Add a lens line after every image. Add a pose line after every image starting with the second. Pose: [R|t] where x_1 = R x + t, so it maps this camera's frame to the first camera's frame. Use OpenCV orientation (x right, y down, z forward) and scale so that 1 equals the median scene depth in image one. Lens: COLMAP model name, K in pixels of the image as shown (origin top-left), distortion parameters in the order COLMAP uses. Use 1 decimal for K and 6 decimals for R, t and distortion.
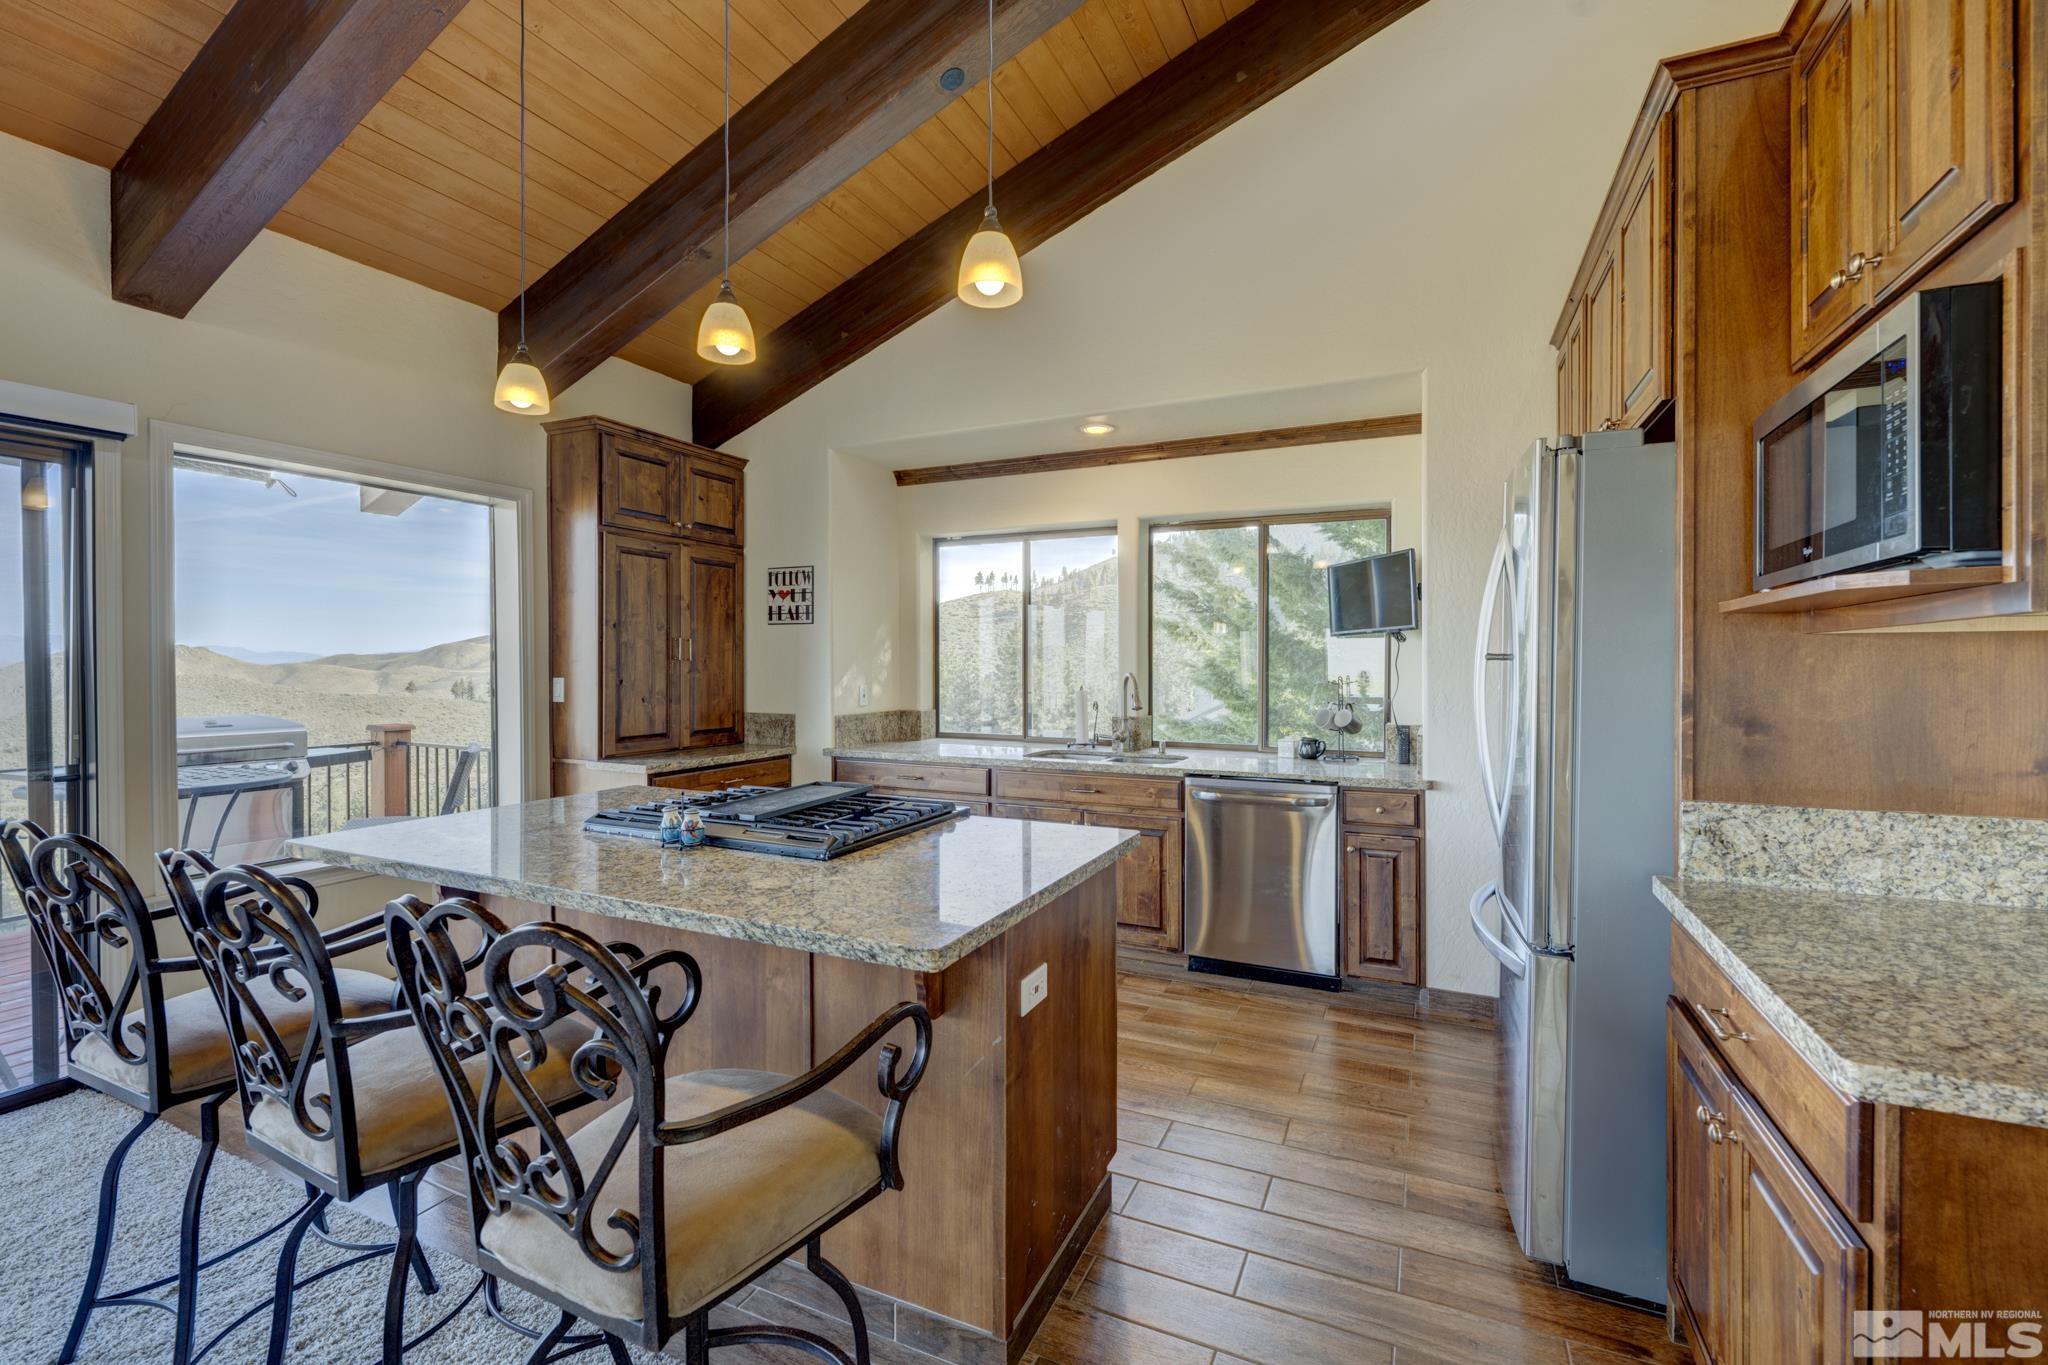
lens RADIAL K [[878.1, 0, 1016.1], [0, 878.1, 674.1], [0, 0, 1]] dist [-0.003198, -0.000199]
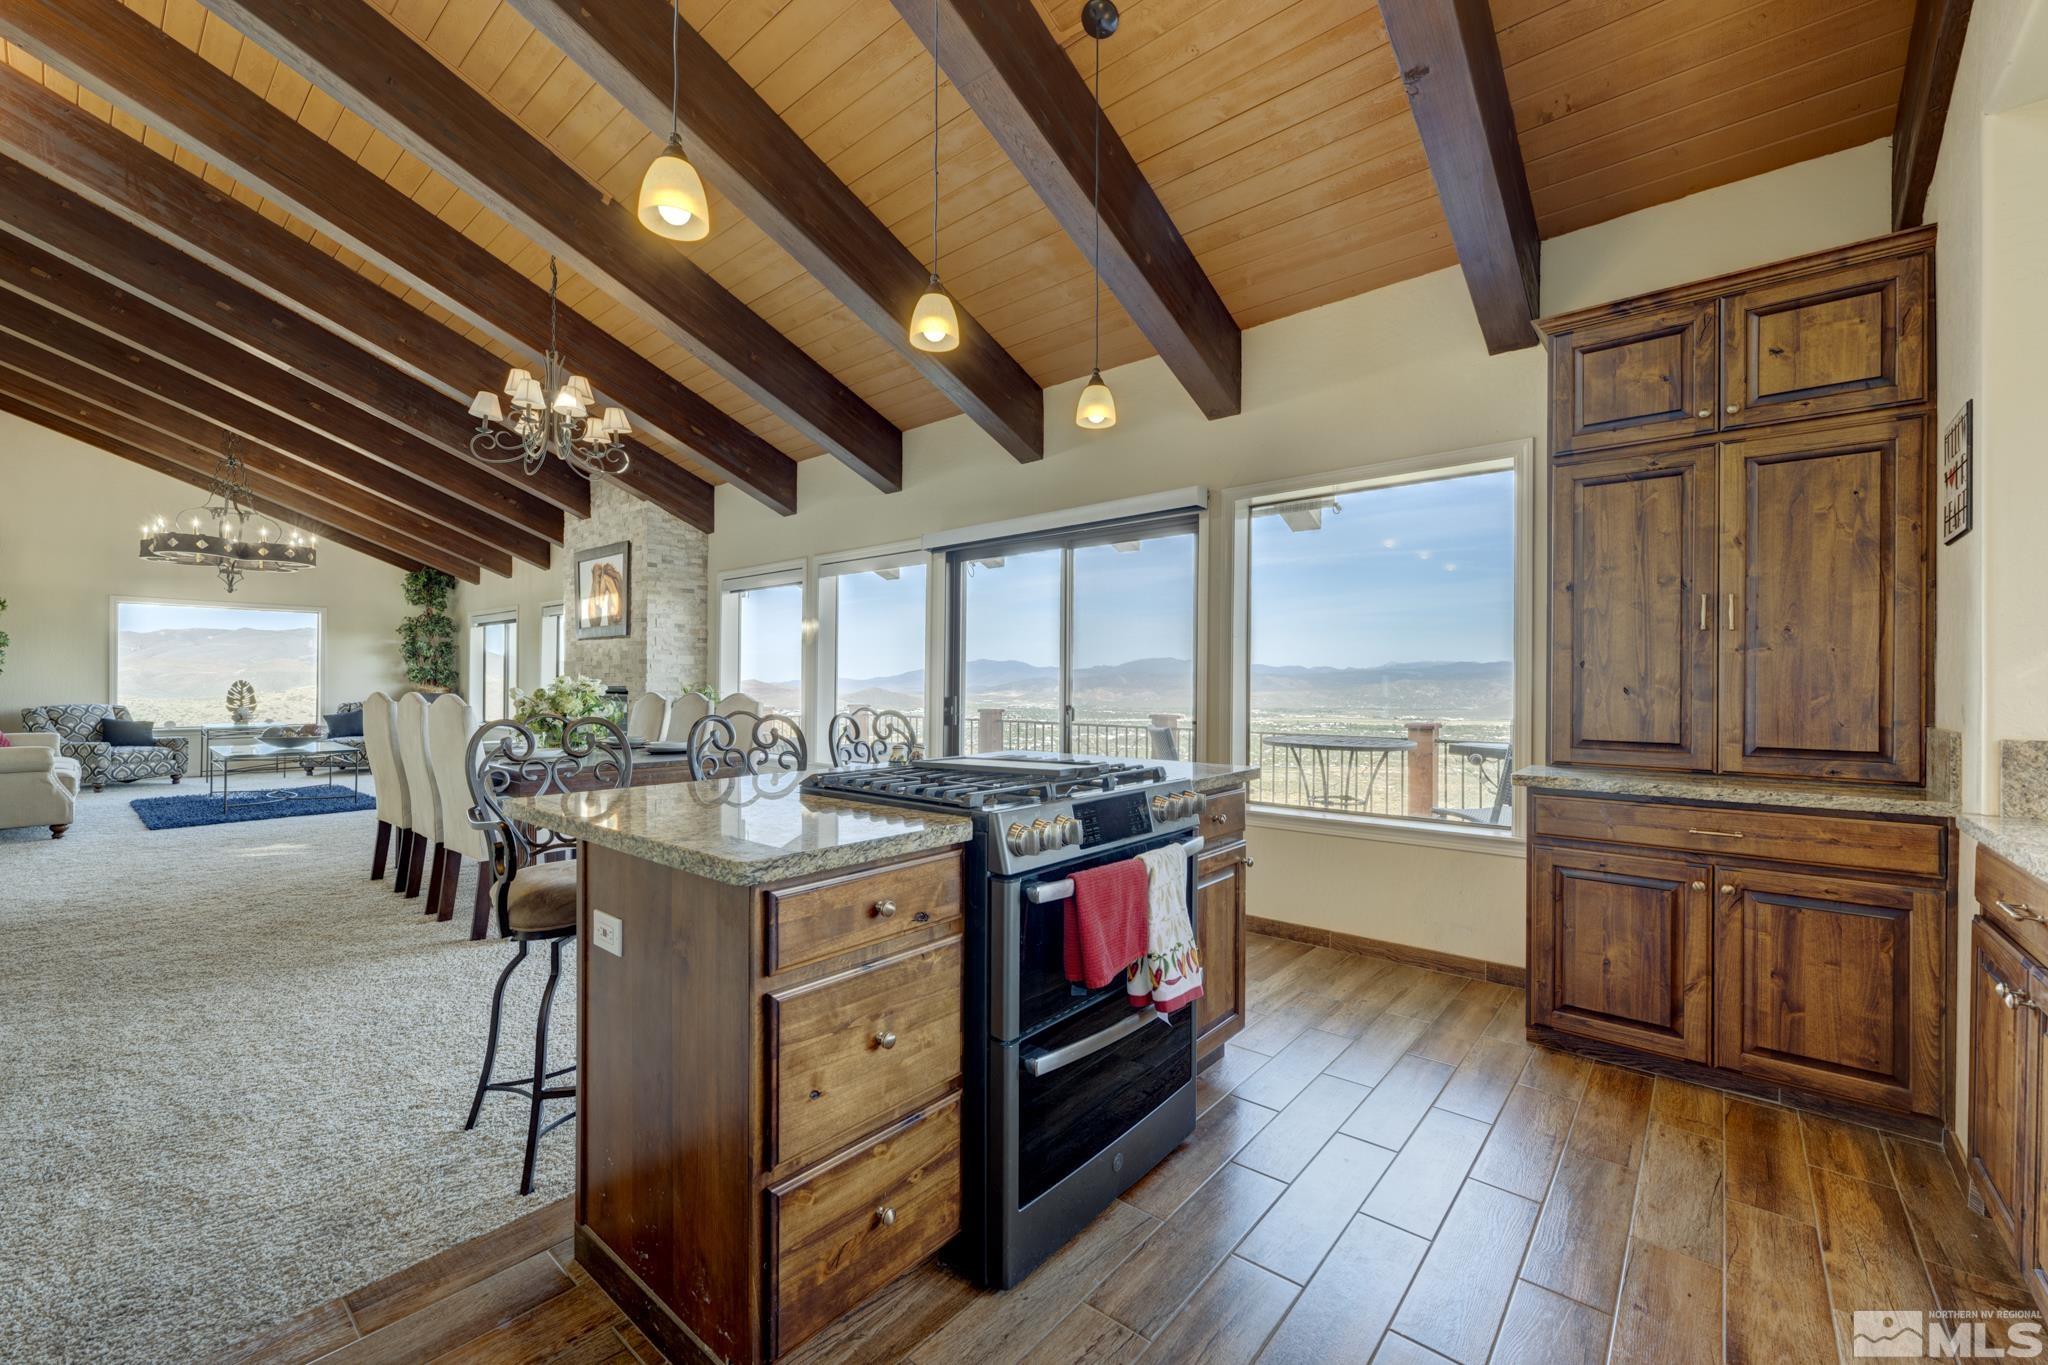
lens RADIAL K [[827.2, 0, 968.3], [0, 827.2, 686.4], [0, 0, 1]] dist [0.002506, 0.000290]
pose [[-0.300214, 0.002228, -0.953869, 0.391182], [-0.015625, 0.999852, 0.007254, 0.032940], [0.953744, 0.017082, -0.300134, 0.776245]]
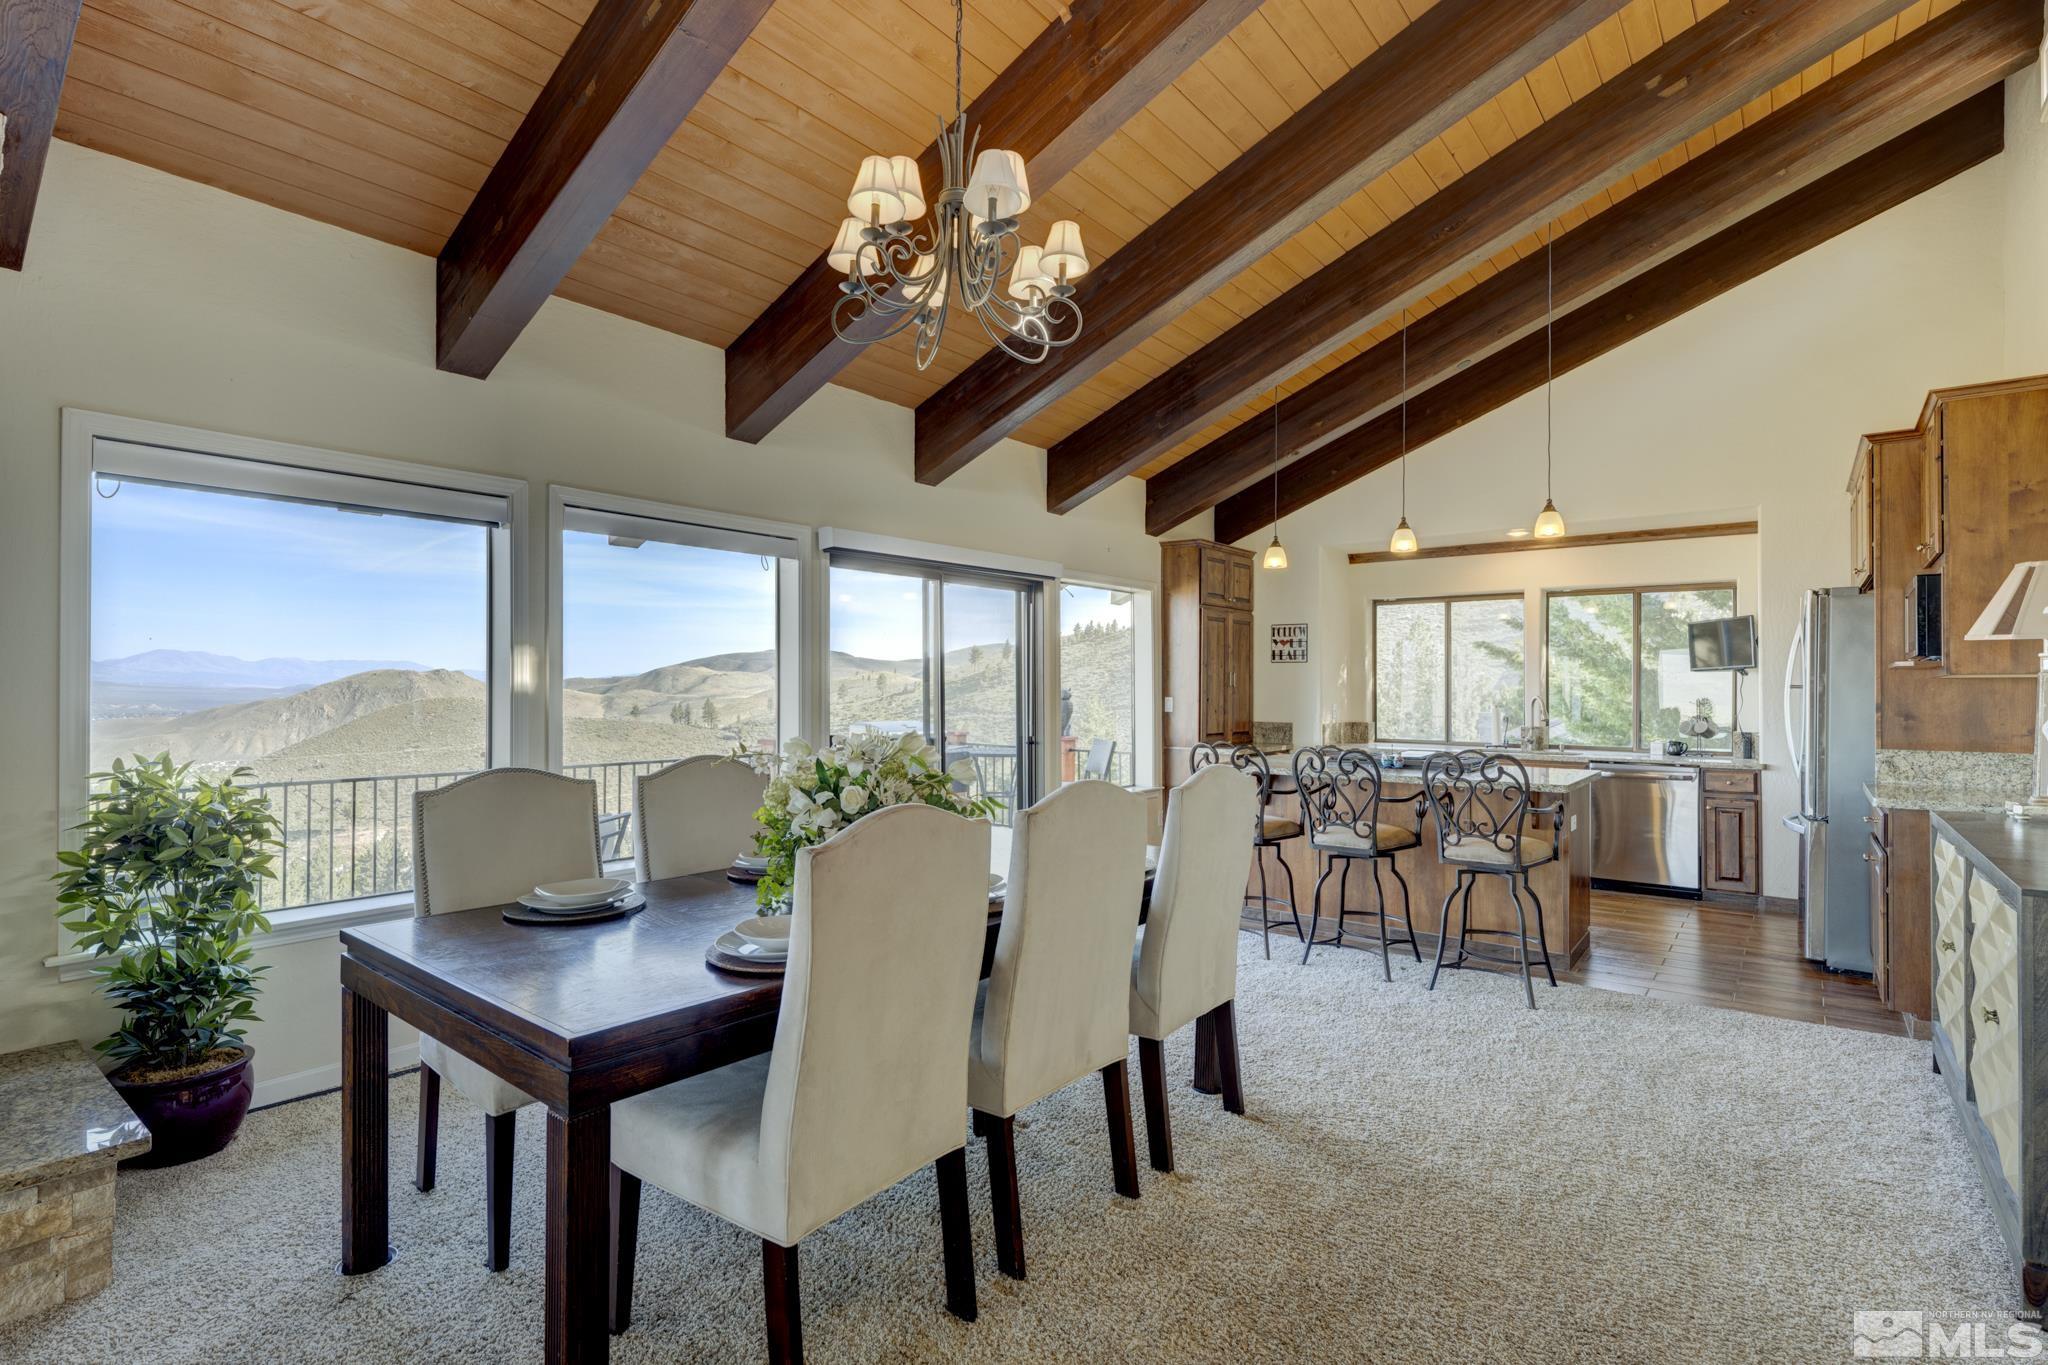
lens RADIAL K [[1030.1, 0, 1038.1], [0, 1030.1, 685.0], [0, 0, 1]] dist [0.002946, 0.000336]
pose [[0.981232, 0.002672, -0.192814, -0.419960], [-0.005763, 0.999864, -0.015471, 0.013802], [0.192746, 0.016292, 0.981113, -0.996636]]
